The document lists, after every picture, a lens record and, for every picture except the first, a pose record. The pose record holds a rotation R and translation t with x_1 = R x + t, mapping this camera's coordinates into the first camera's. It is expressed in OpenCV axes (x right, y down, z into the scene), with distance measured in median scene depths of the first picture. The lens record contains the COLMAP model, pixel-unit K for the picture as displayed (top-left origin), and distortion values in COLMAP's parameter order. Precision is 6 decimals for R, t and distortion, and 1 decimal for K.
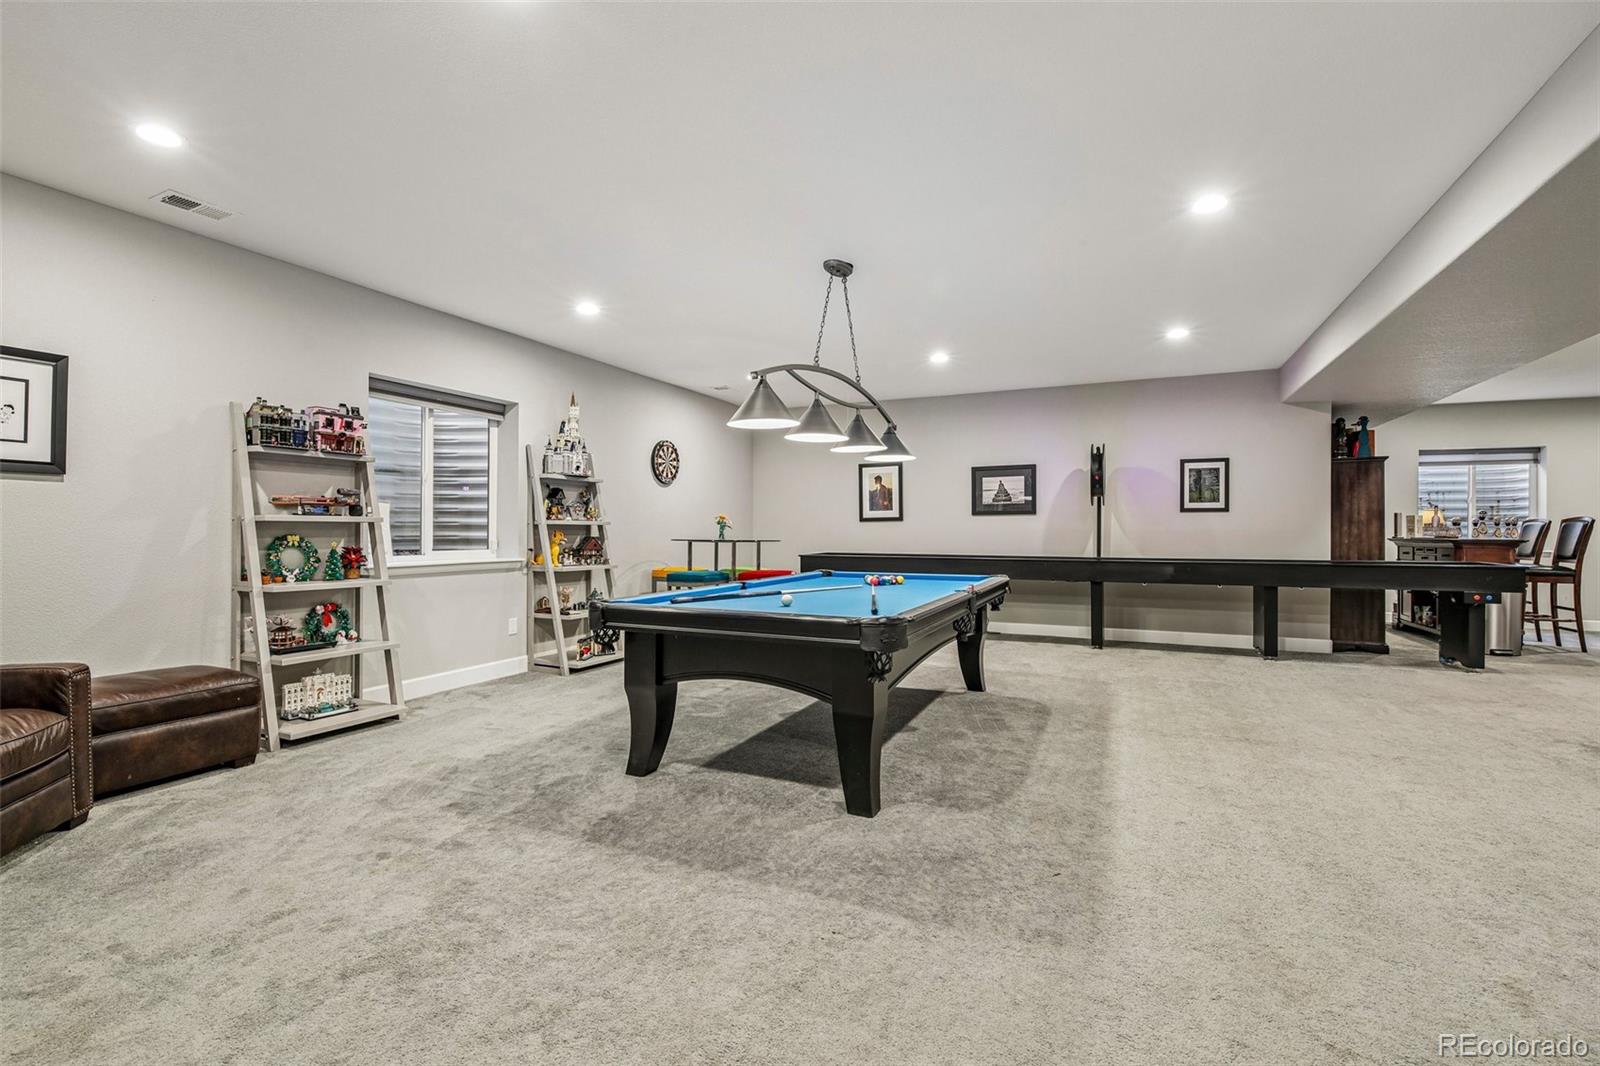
lens RADIAL K [[715.8, 0, 809.1], [0, 715.8, 528.6], [0, 0, 1]] dist [0.003926, 0.000293]
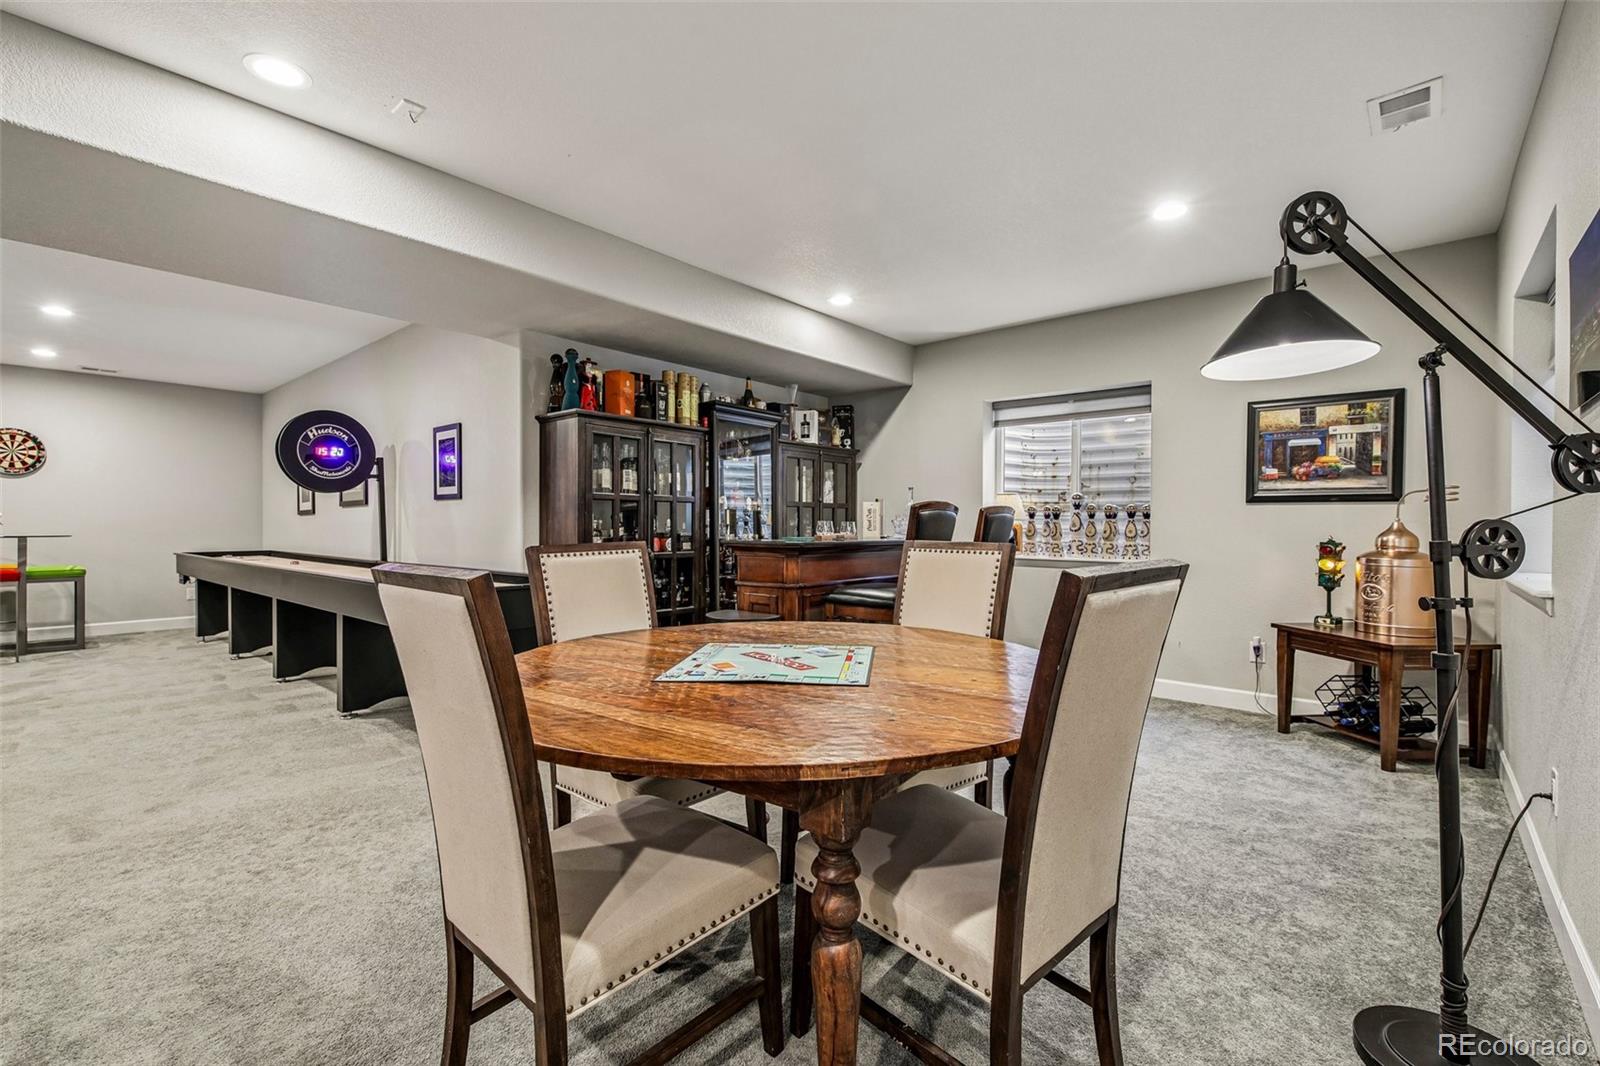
lens RADIAL K [[715.8, 0, 792.4], [0, 715.8, 537.2], [0, 0, 1]] dist [0.003926, 0.000293]
pose [[0.957043, 0.004838, -0.289906, 0.963561], [0.000542, 0.999829, 0.018473, 0.000709], [0.289946, -0.017837, 0.956877, 0.379022]]
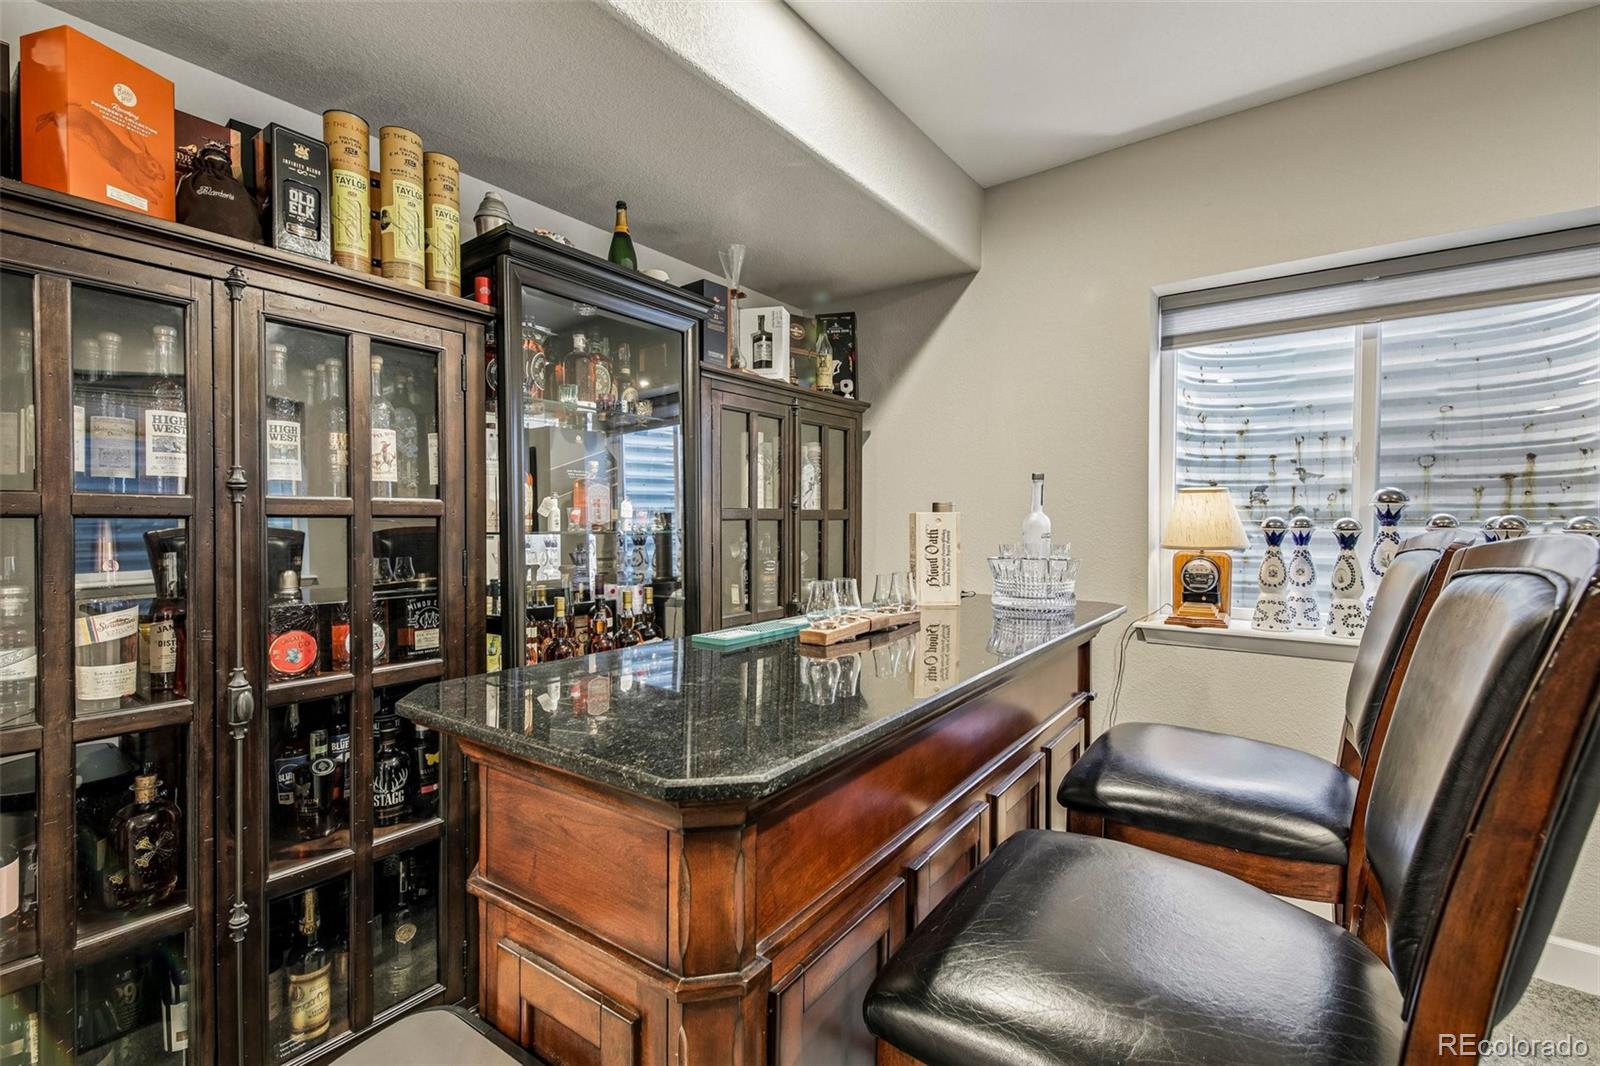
lens RADIAL K [[715.8, 0, 805.8], [0, 715.8, 528.6], [0, 0, 1]] dist [0.003926, 0.000293]
pose [[0.977875, -0.002607, -0.209174, 0.853609], [0.005060, 0.999925, 0.011194, -0.015867], [0.209129, -0.012005, 0.977814, 0.759862]]
